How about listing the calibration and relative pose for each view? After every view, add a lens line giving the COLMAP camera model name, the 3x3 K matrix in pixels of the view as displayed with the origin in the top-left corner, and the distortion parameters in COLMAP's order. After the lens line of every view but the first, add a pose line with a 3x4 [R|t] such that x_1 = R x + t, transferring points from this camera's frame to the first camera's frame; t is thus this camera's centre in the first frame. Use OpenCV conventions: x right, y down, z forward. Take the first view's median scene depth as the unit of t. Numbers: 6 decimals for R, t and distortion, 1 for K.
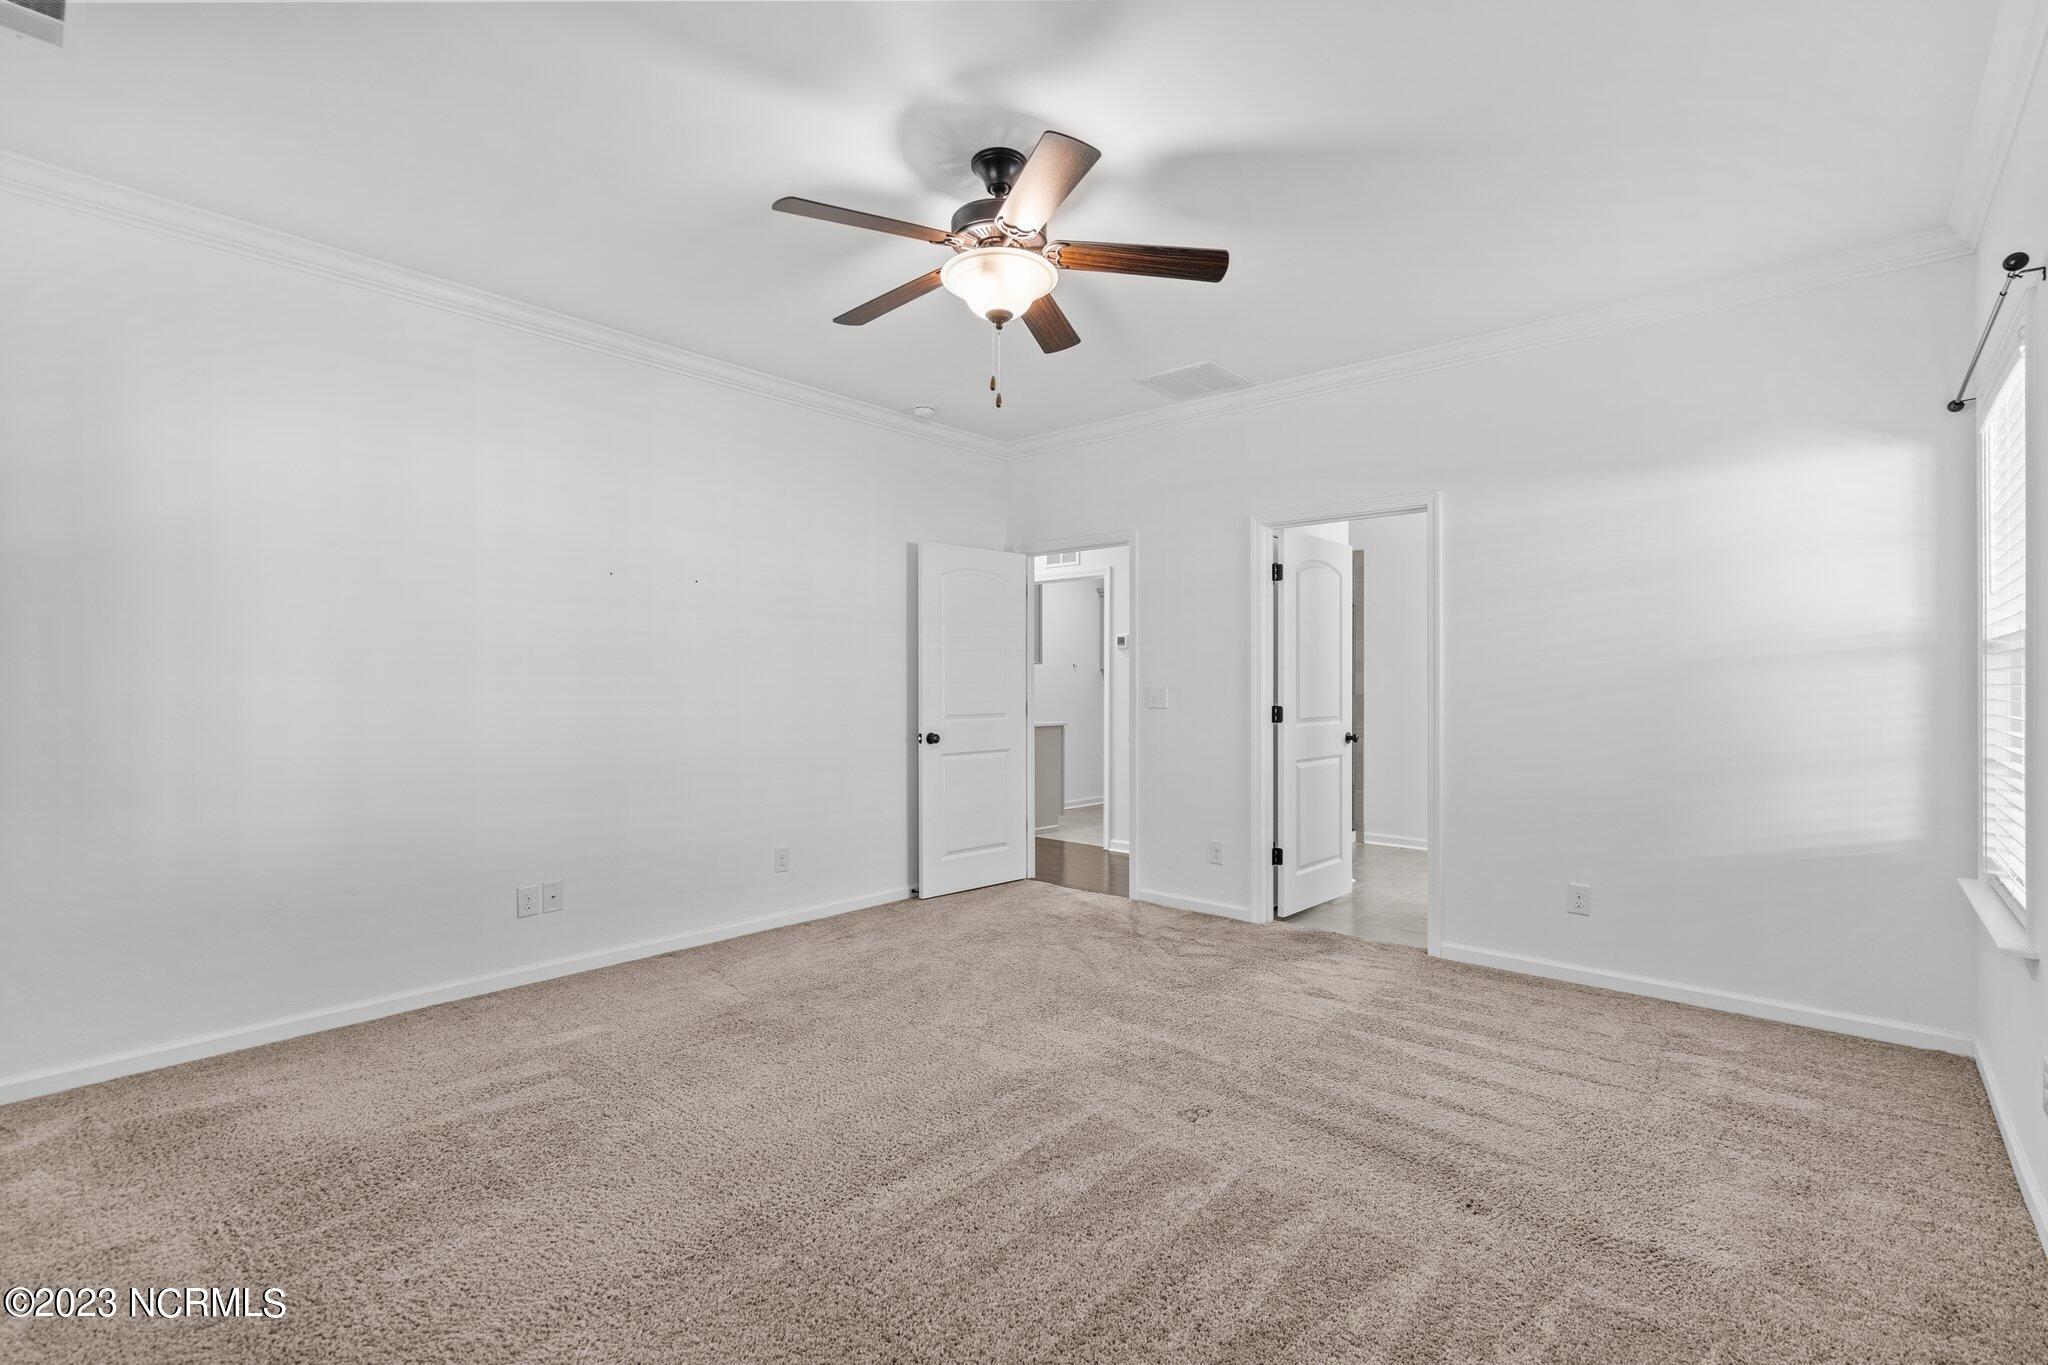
lens RADIAL K [[932.6, 0, 1028.3], [0, 932.6, 689.4], [0, 0, 1]] dist [-0.011510, 0.005996]
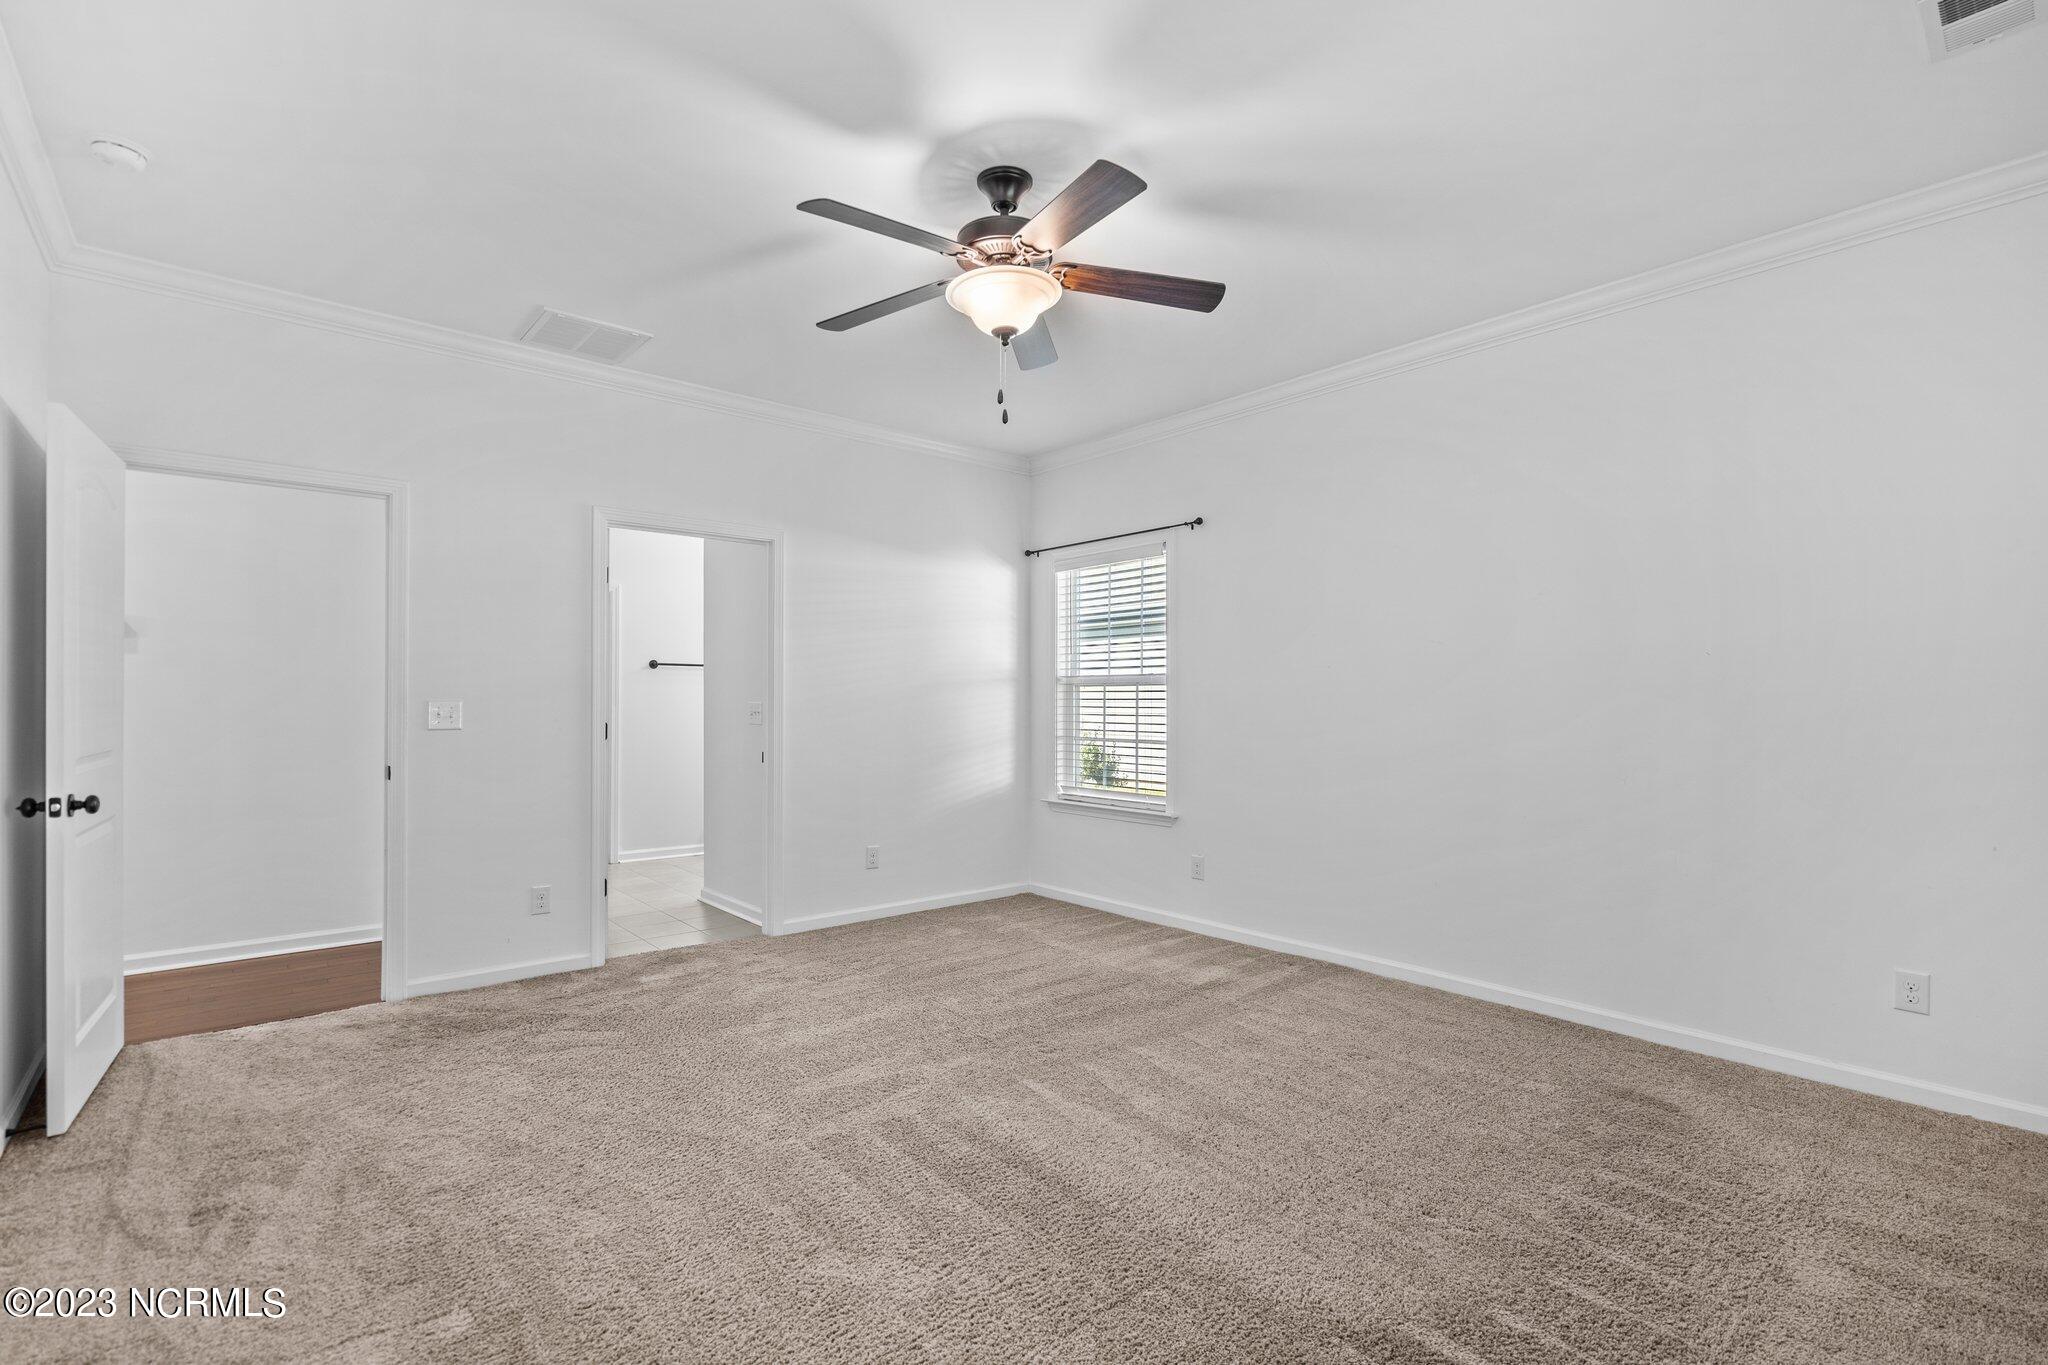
lens RADIAL K [[932.6, 0, 1028.3], [0, 932.6, 689.4], [0, 0, 1]] dist [-0.011510, 0.005996]
pose [[0.138283, 0.012492, 0.990314, -0.841925], [0.005507, 0.999895, -0.013382, 0.002049], [-0.990377, 0.007305, 0.138200, 0.686058]]
